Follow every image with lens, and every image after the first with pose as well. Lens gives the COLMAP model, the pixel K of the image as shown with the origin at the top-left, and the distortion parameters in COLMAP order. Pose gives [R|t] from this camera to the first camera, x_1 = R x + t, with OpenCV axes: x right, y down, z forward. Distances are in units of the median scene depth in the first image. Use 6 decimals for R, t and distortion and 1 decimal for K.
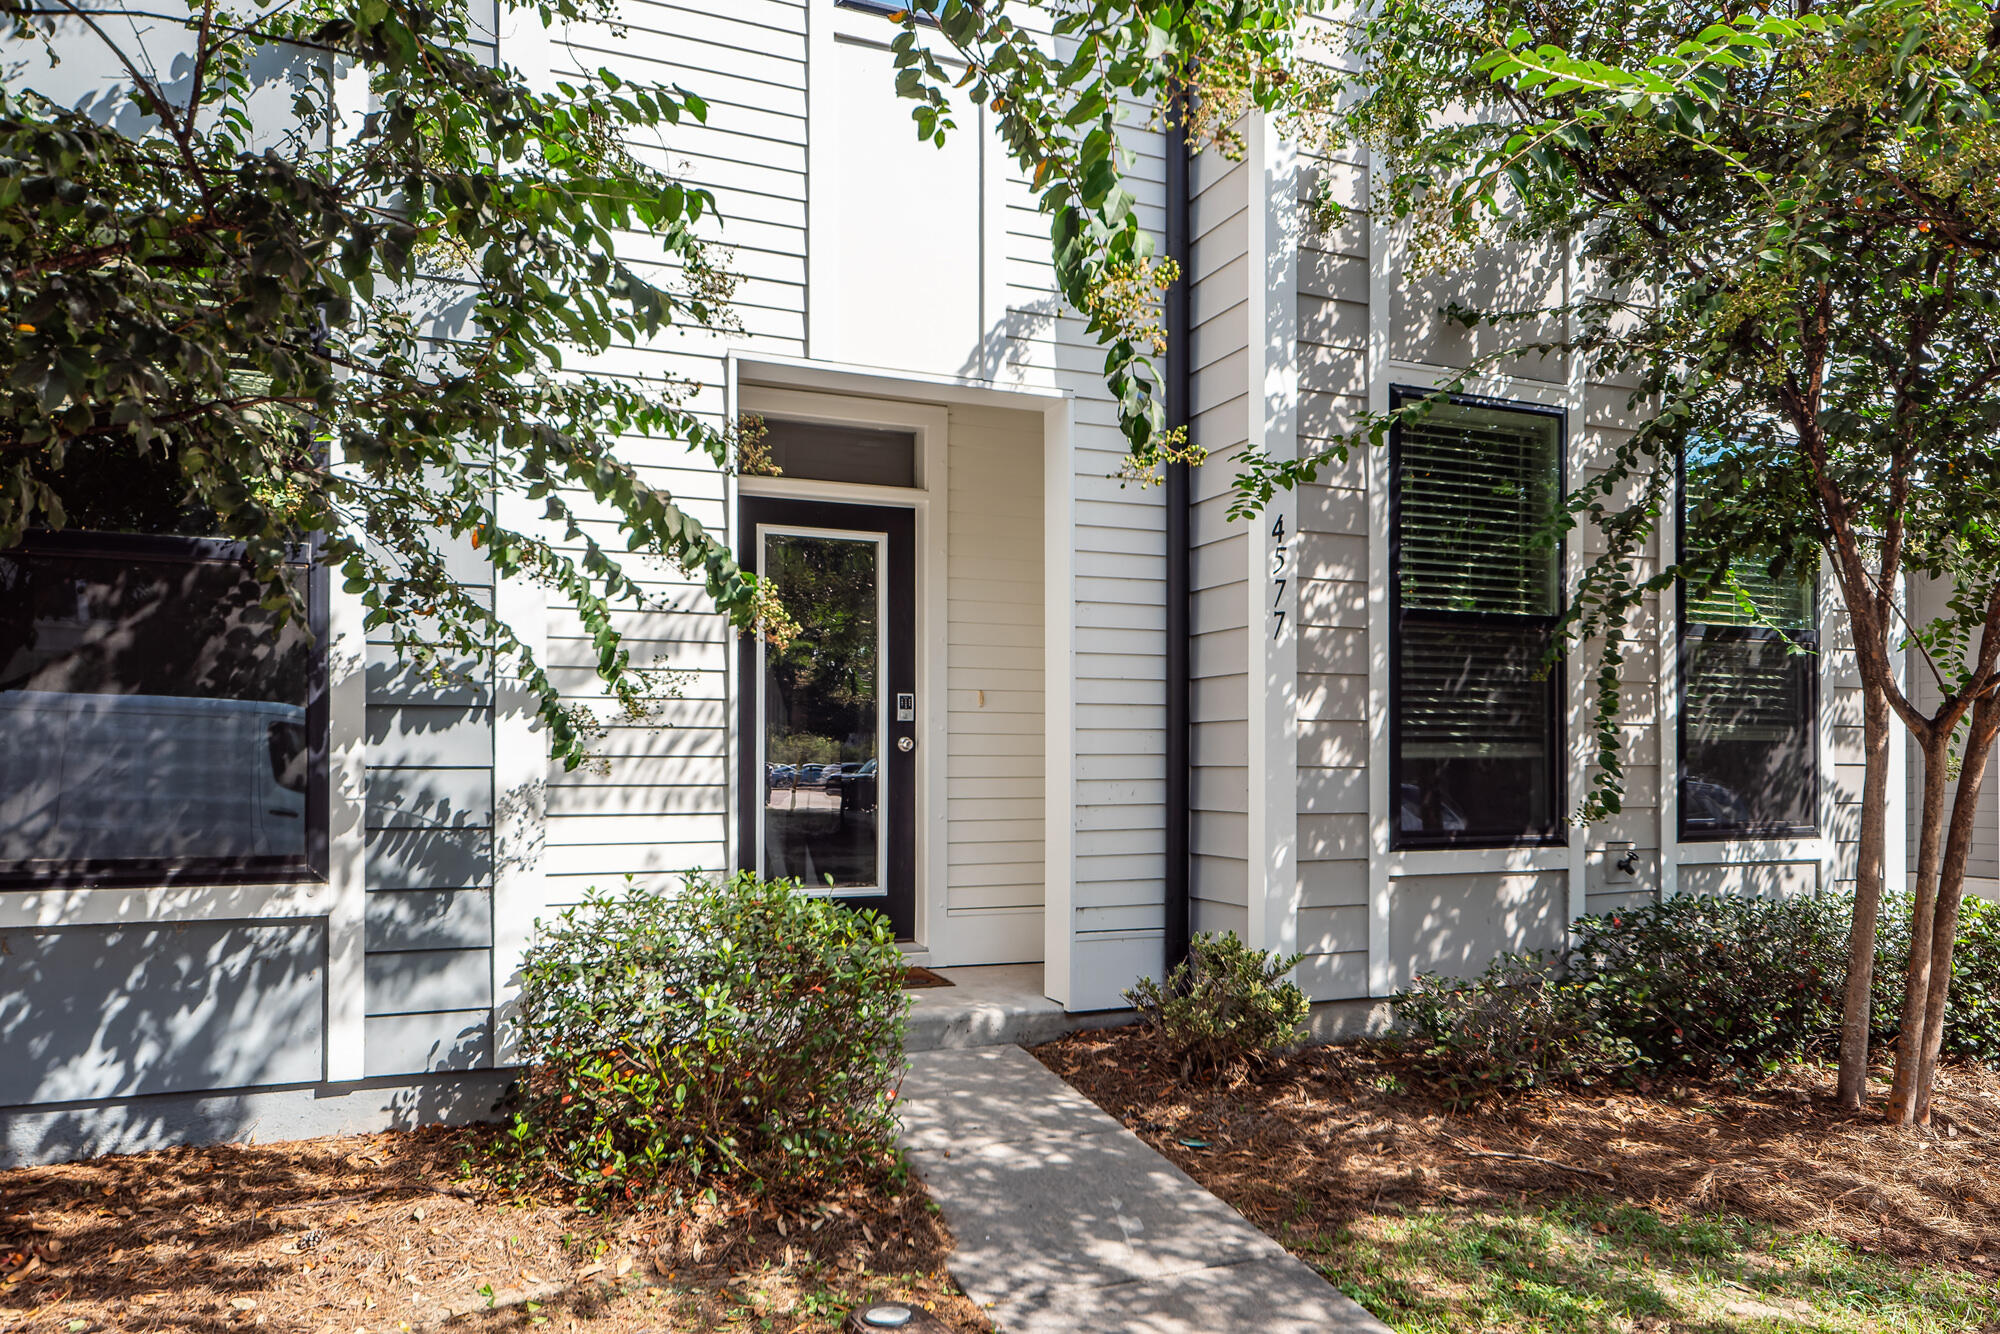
lens RADIAL K [[1426.1, 0, 999.9], [0, 1426.1, 765.4], [0, 0, 1]] dist [0.002542, 0.001902]
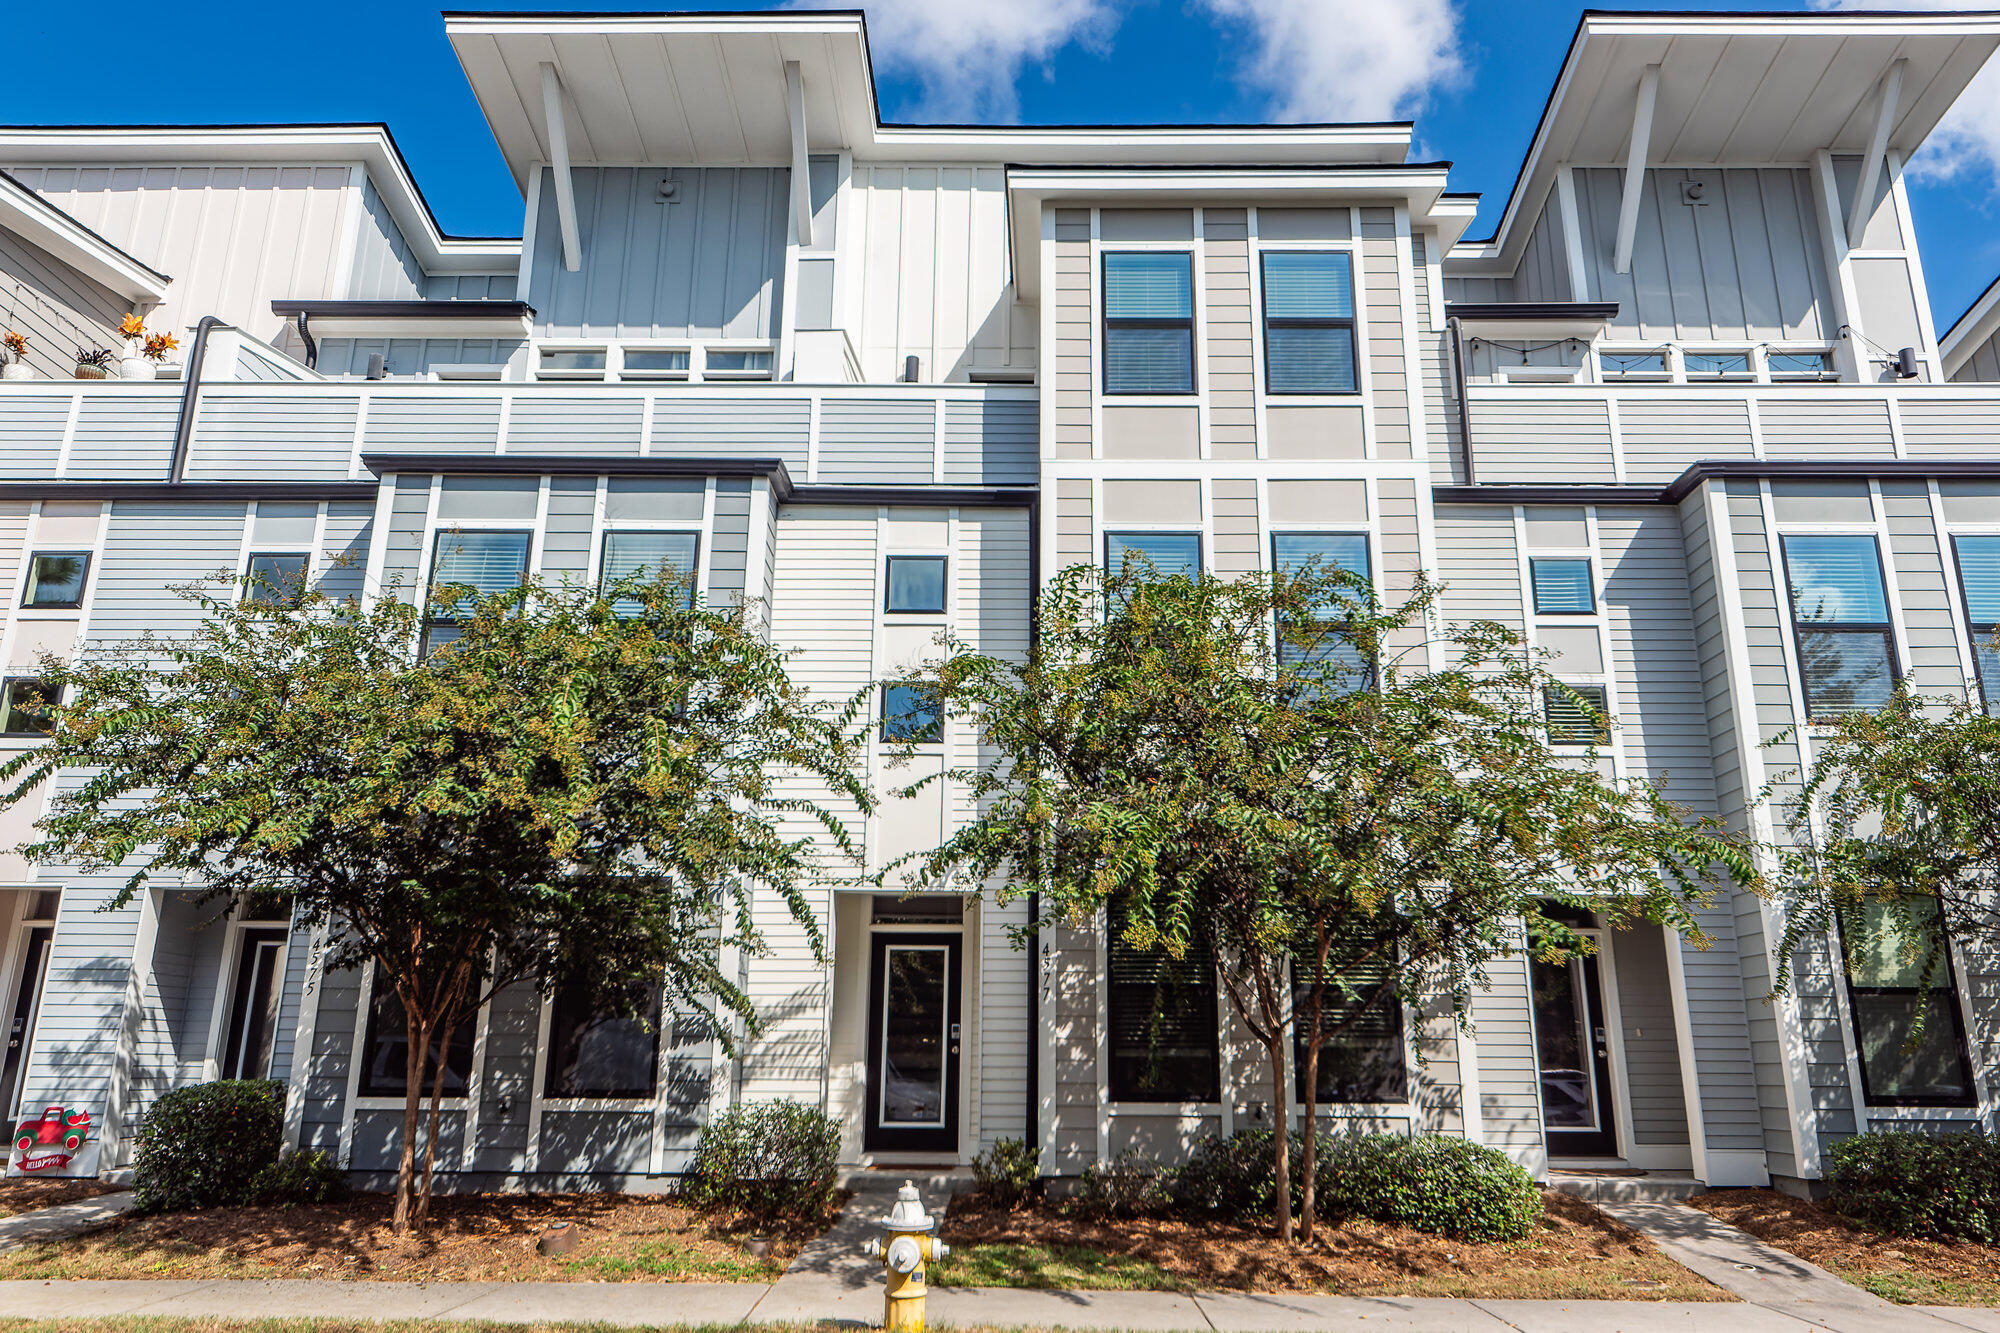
lens RADIAL K [[1398.6, 0, 1000.0], [0, 1398.6, 666.5], [0, 0, 1]] dist [0.003391, 0.001174]
pose [[0.905050, -0.114162, -0.409696, 1.072338], [-0.006240, 0.959633, -0.281185, 0.025385], [0.425259, 0.257043, 0.867804, -1.044624]]
